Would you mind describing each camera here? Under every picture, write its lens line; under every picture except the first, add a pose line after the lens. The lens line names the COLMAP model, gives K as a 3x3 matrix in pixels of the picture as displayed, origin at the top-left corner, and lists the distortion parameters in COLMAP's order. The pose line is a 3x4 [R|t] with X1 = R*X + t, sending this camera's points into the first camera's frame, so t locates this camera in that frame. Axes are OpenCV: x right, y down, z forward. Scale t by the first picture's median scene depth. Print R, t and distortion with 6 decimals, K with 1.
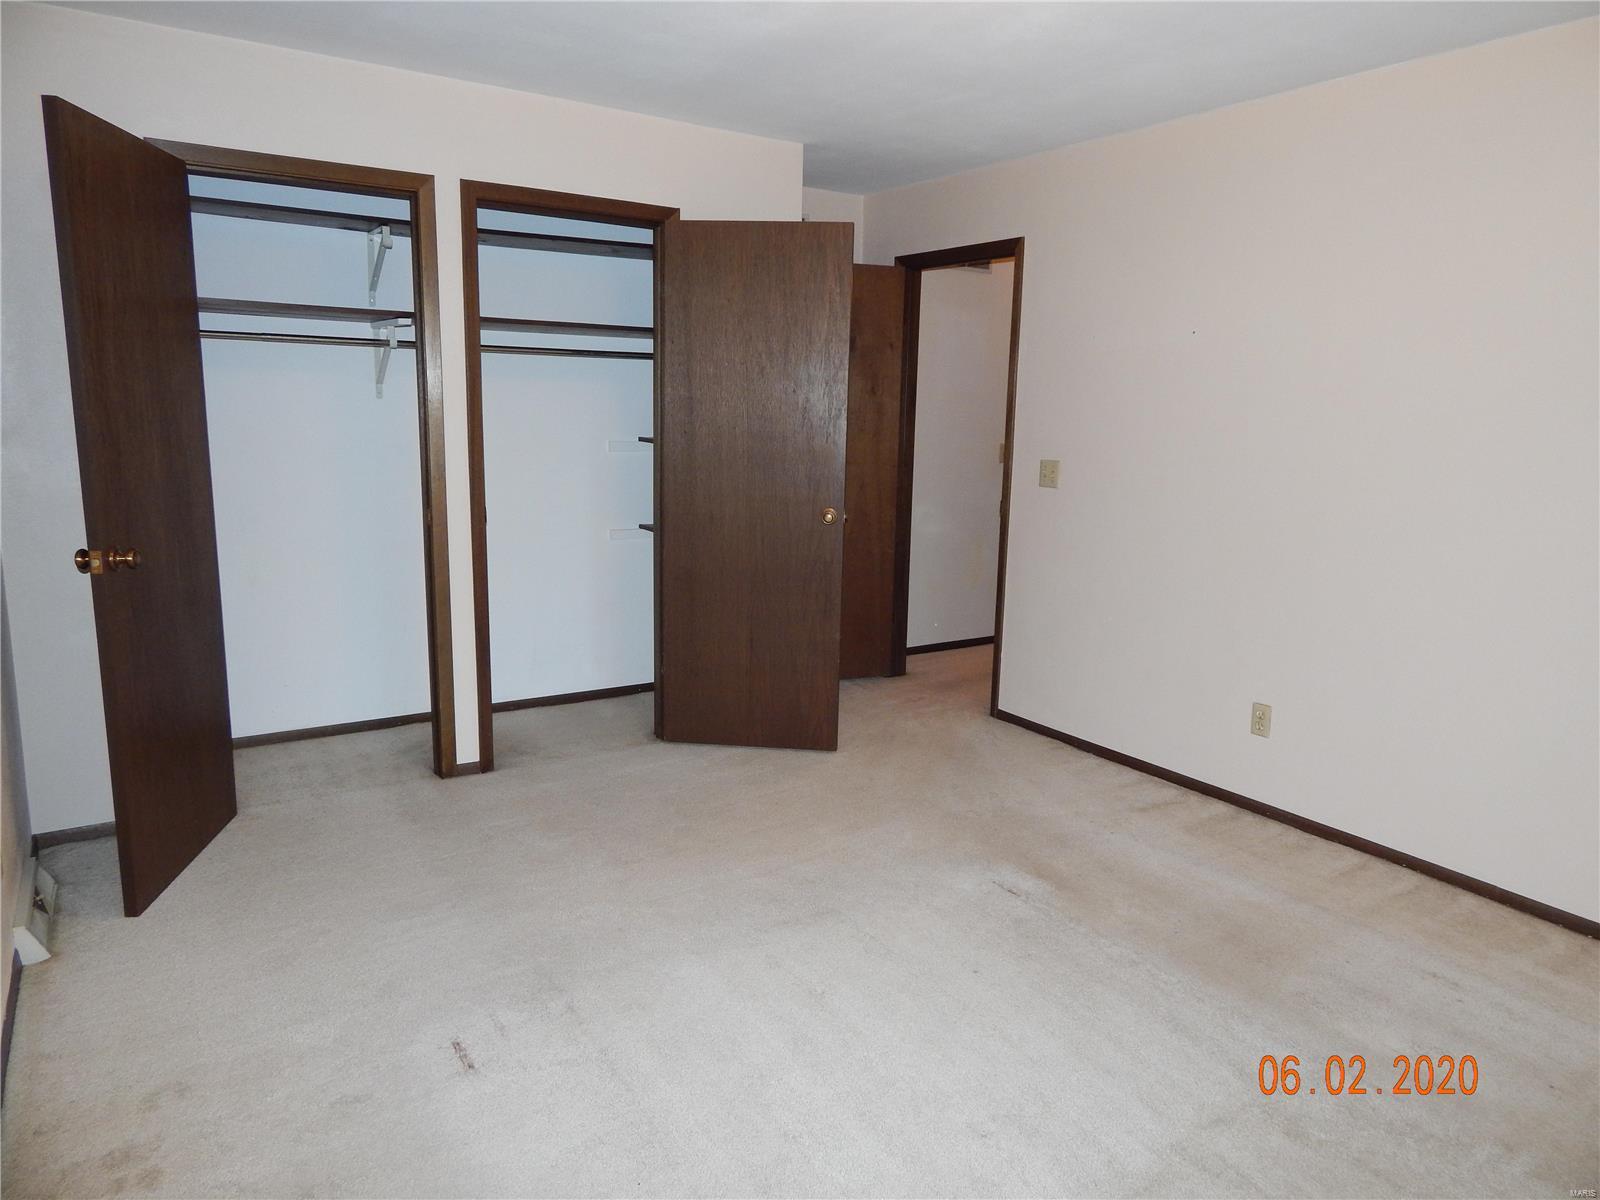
lens RADIAL K [[1053.8, 0, 794.6], [0, 1053.8, 615.6], [0, 0, 1]] dist [0.007059, -0.003647]
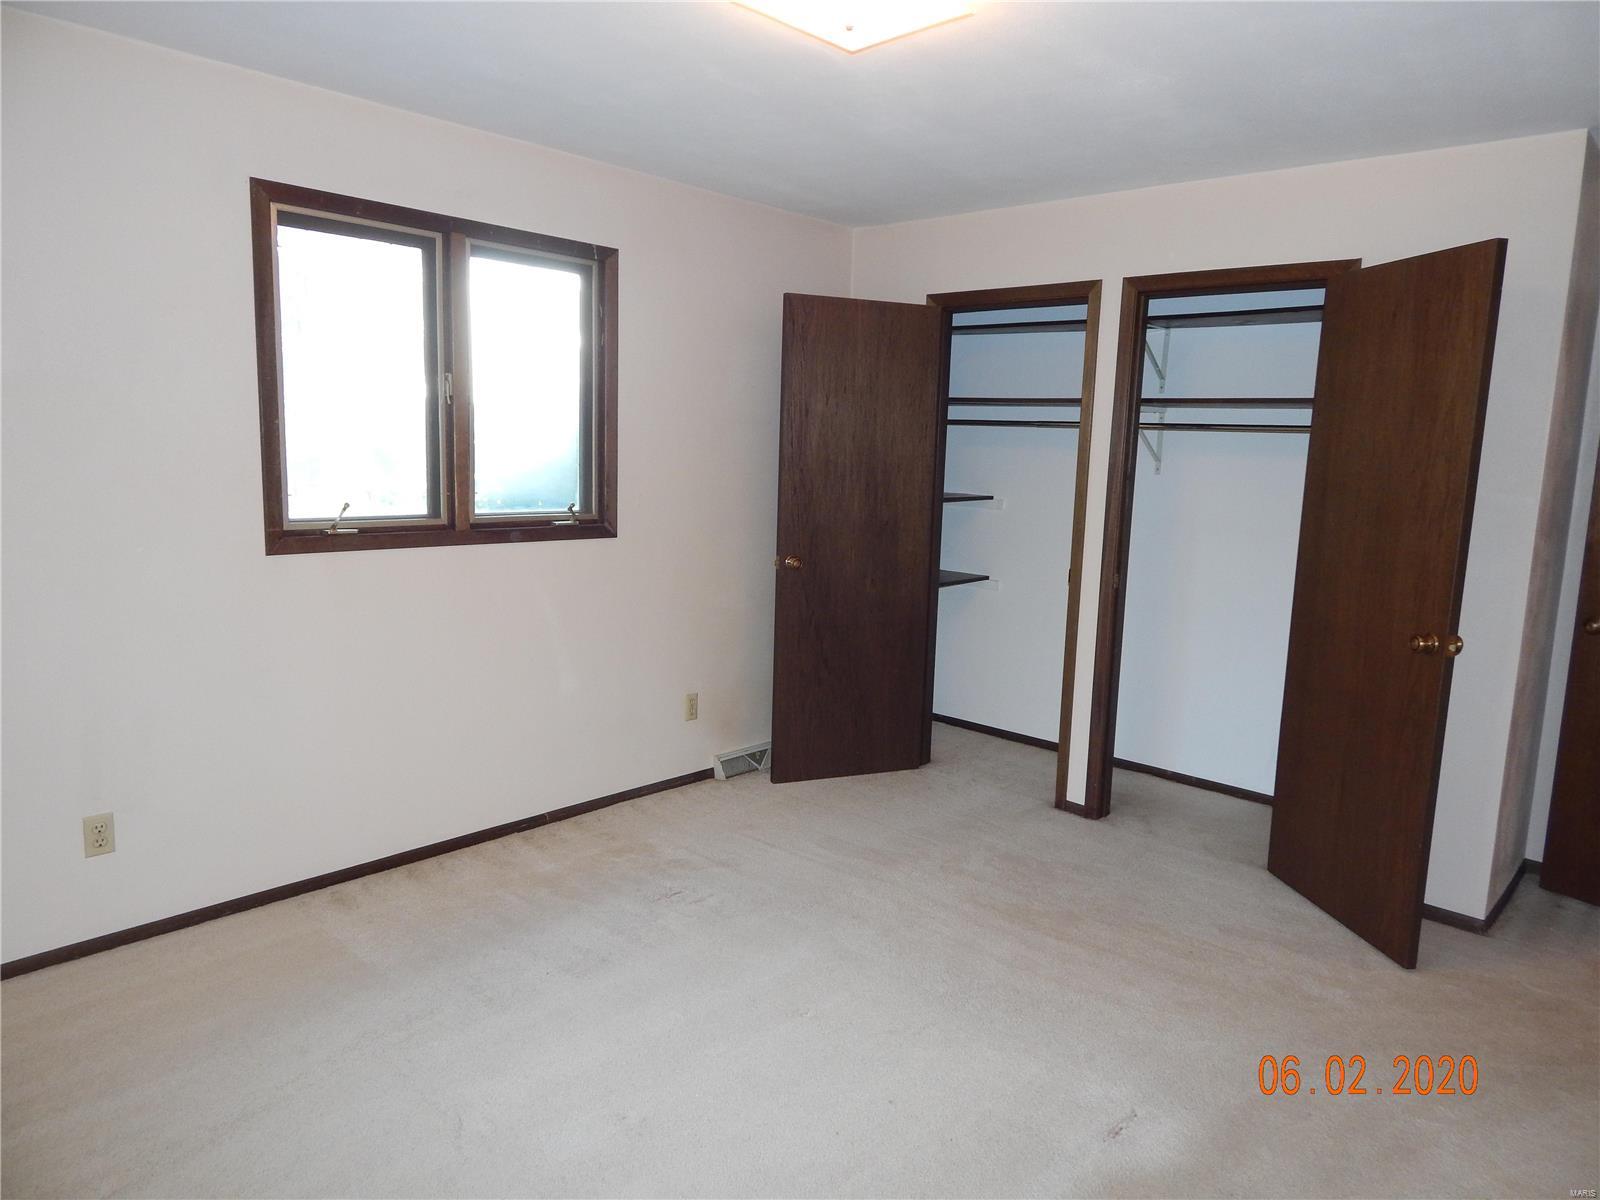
lens RADIAL K [[1053.8, 0, 792.9], [0, 1053.8, 611.1], [0, 0, 1]] dist [0.007059, -0.003647]
pose [[0.229292, 0.133251, -0.964194, 0.680843], [-0.235231, 0.968809, 0.077949, -0.070516], [0.944506, 0.208935, 0.253485, 0.428495]]
